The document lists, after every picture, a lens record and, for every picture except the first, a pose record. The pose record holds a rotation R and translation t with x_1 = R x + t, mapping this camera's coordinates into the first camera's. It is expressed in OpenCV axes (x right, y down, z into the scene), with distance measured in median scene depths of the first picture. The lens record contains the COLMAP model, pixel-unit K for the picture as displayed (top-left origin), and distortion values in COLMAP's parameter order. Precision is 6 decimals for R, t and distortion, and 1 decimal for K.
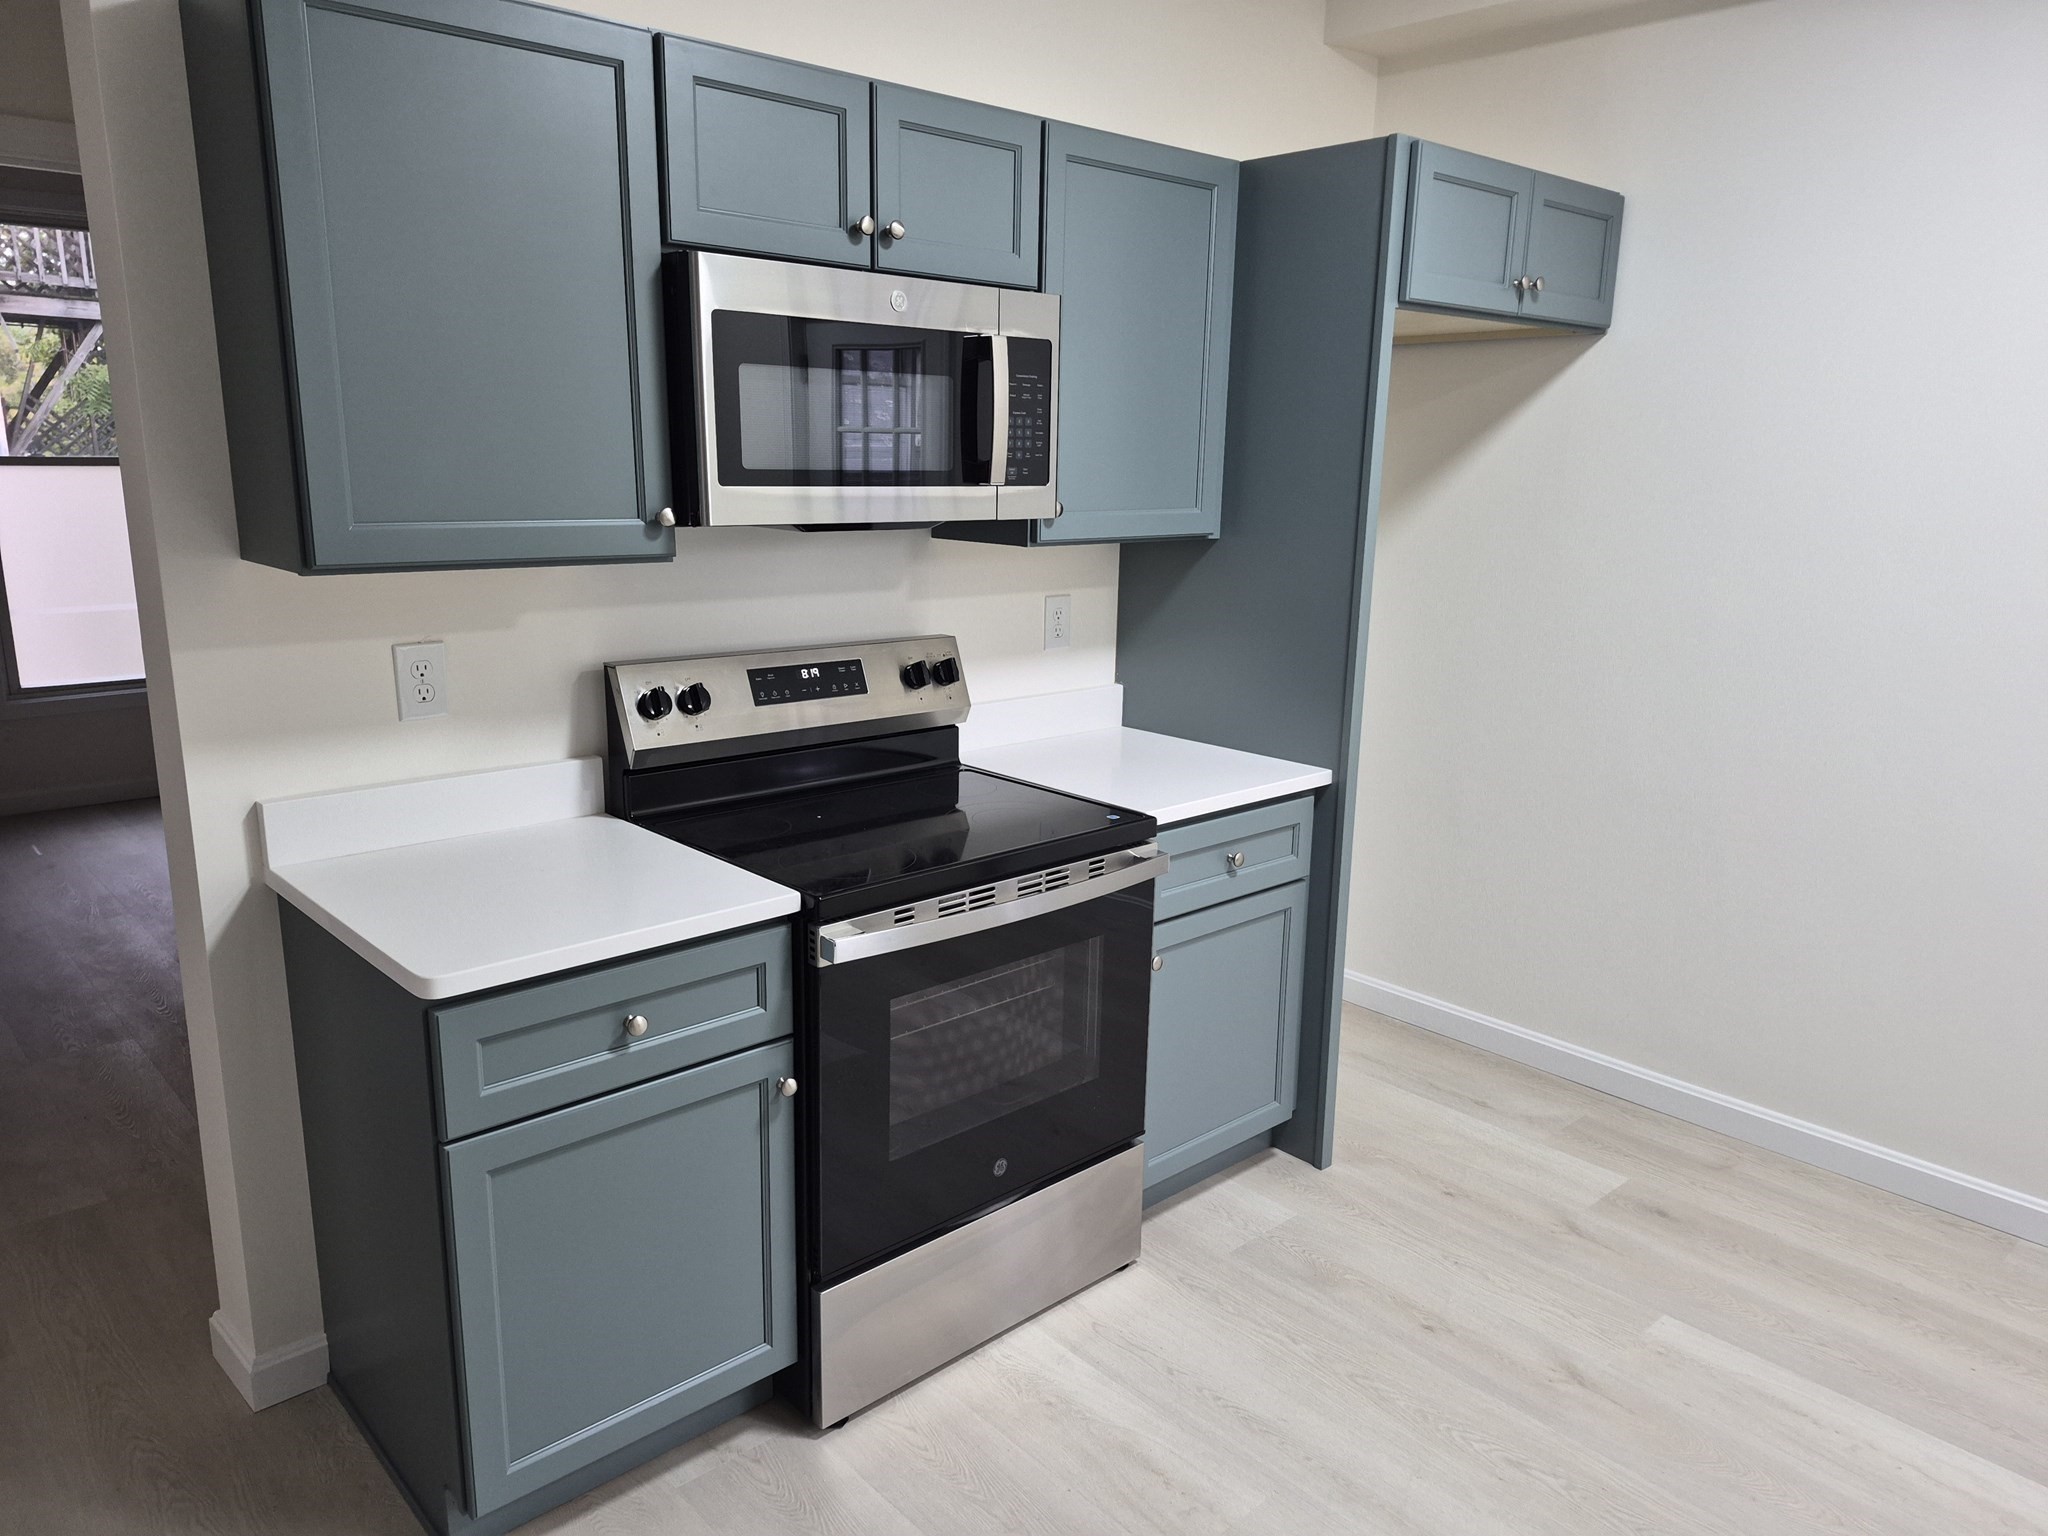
lens RADIAL K [[1434.7, 0, 1024.0], [0, 1434.7, 768.0], [0, 0, 1]] dist [0.045770, -0.002572]
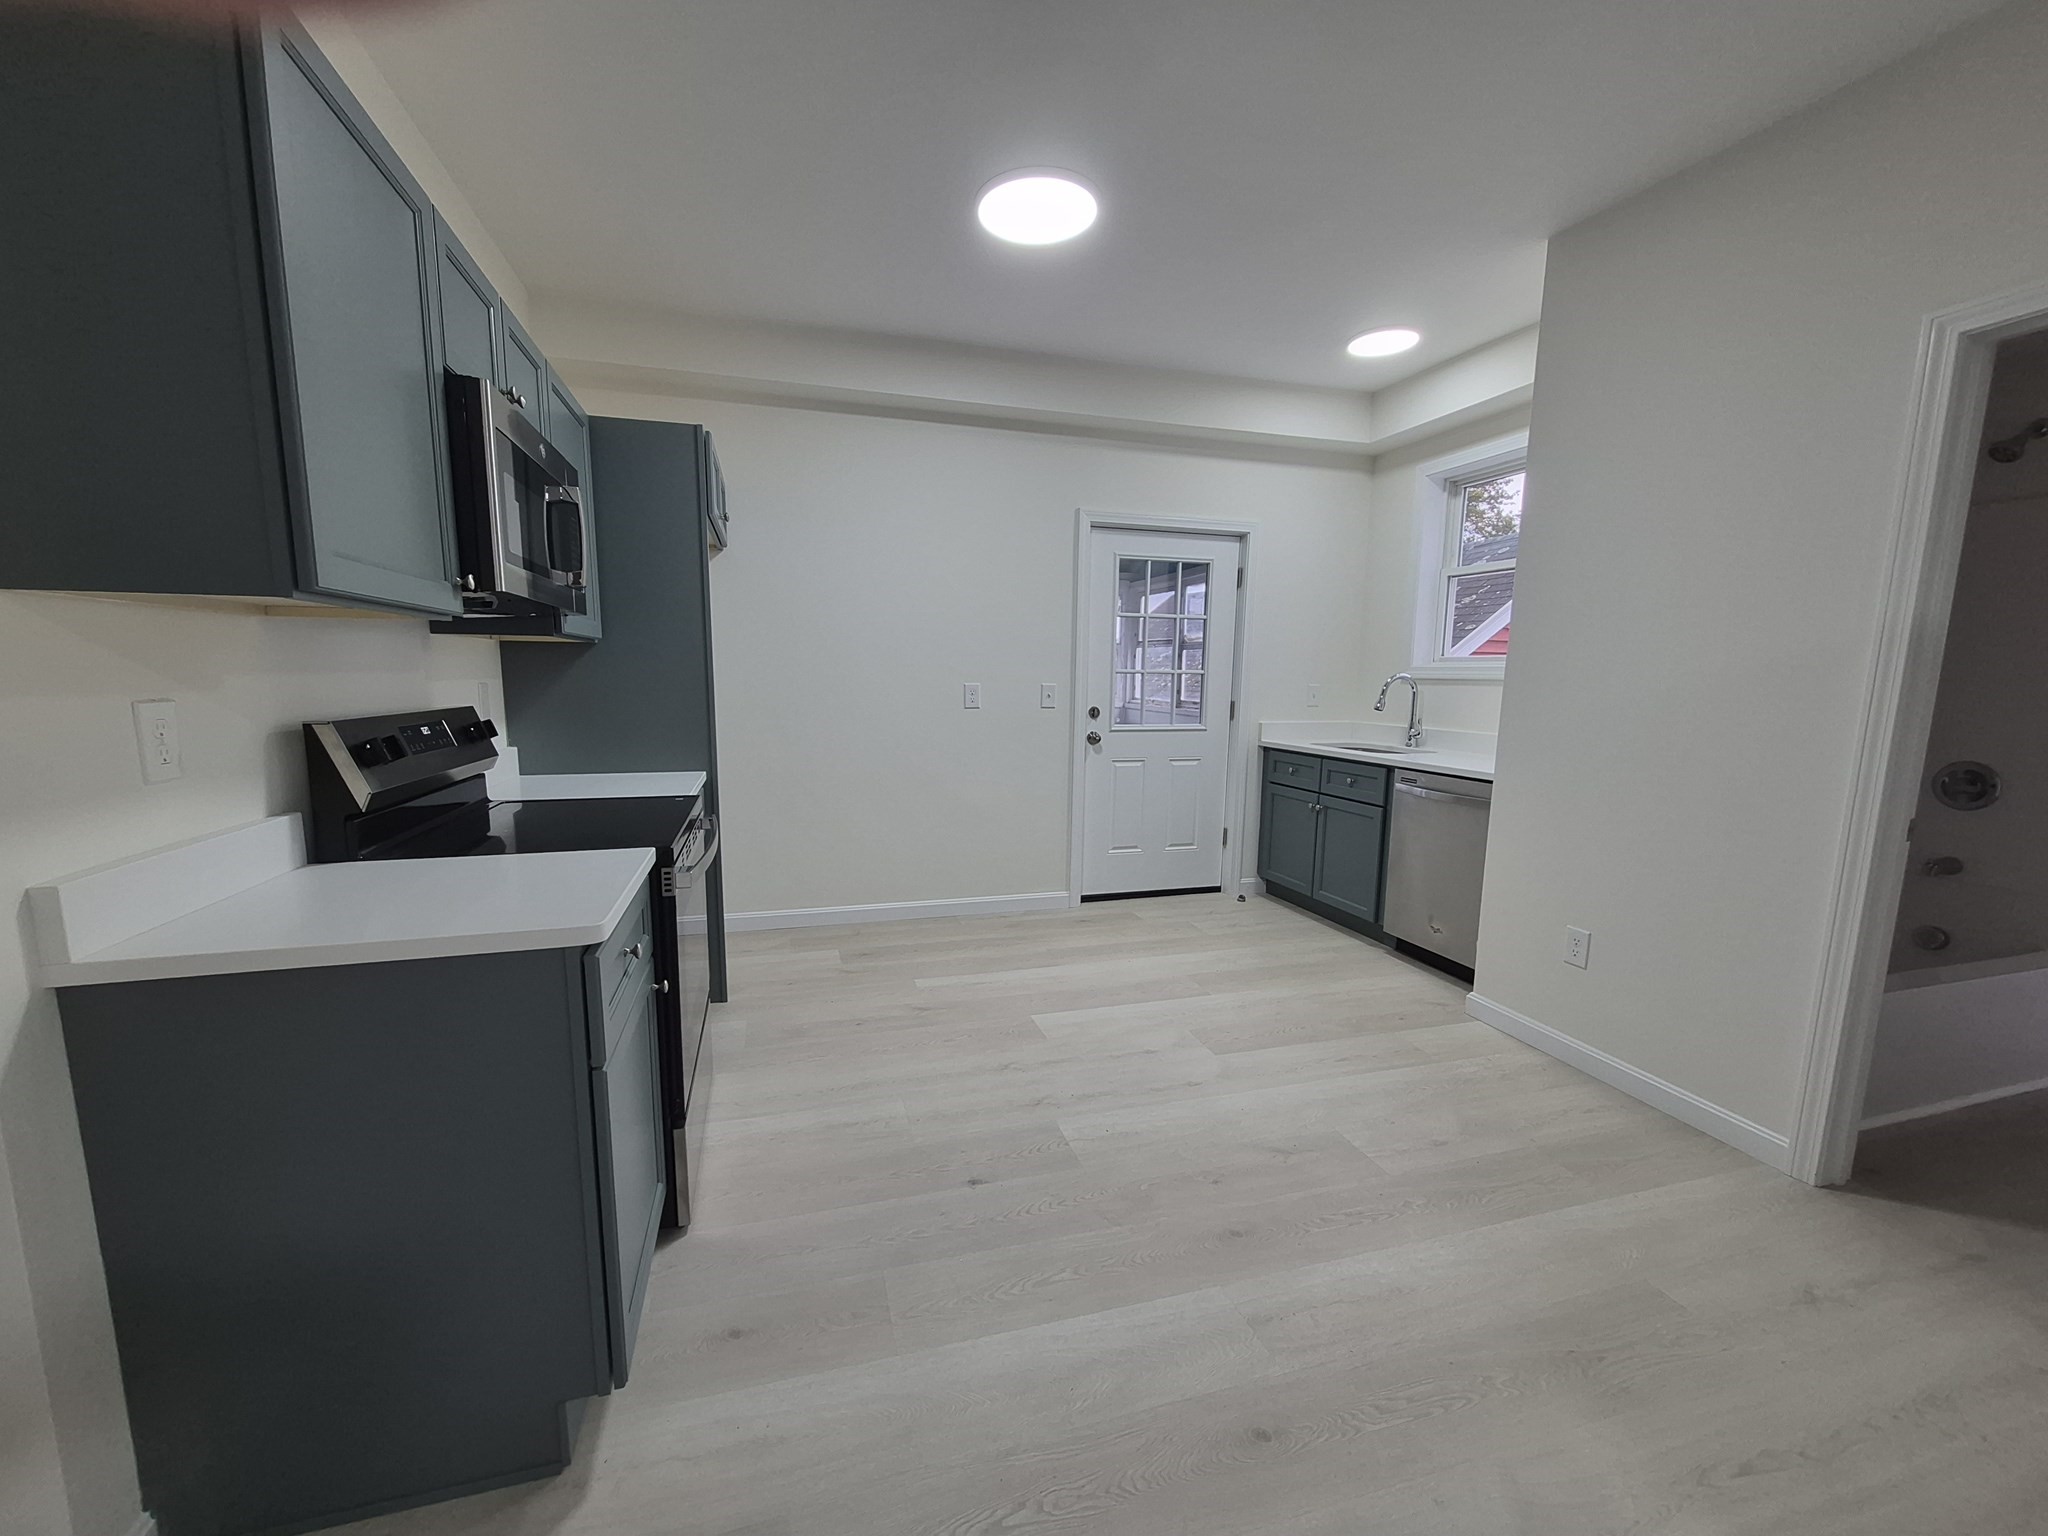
lens RADIAL K [[810.1, 0, 1011.3], [0, 810.1, 793.0], [0, 0, 1]] dist [0.001785, 0.000044]
pose [[0.438605, -0.142235, 0.887353, -0.597807], [0.187758, 0.980109, 0.064297, 0.039051], [-0.878847, 0.138407, 0.456586, 0.261156]]
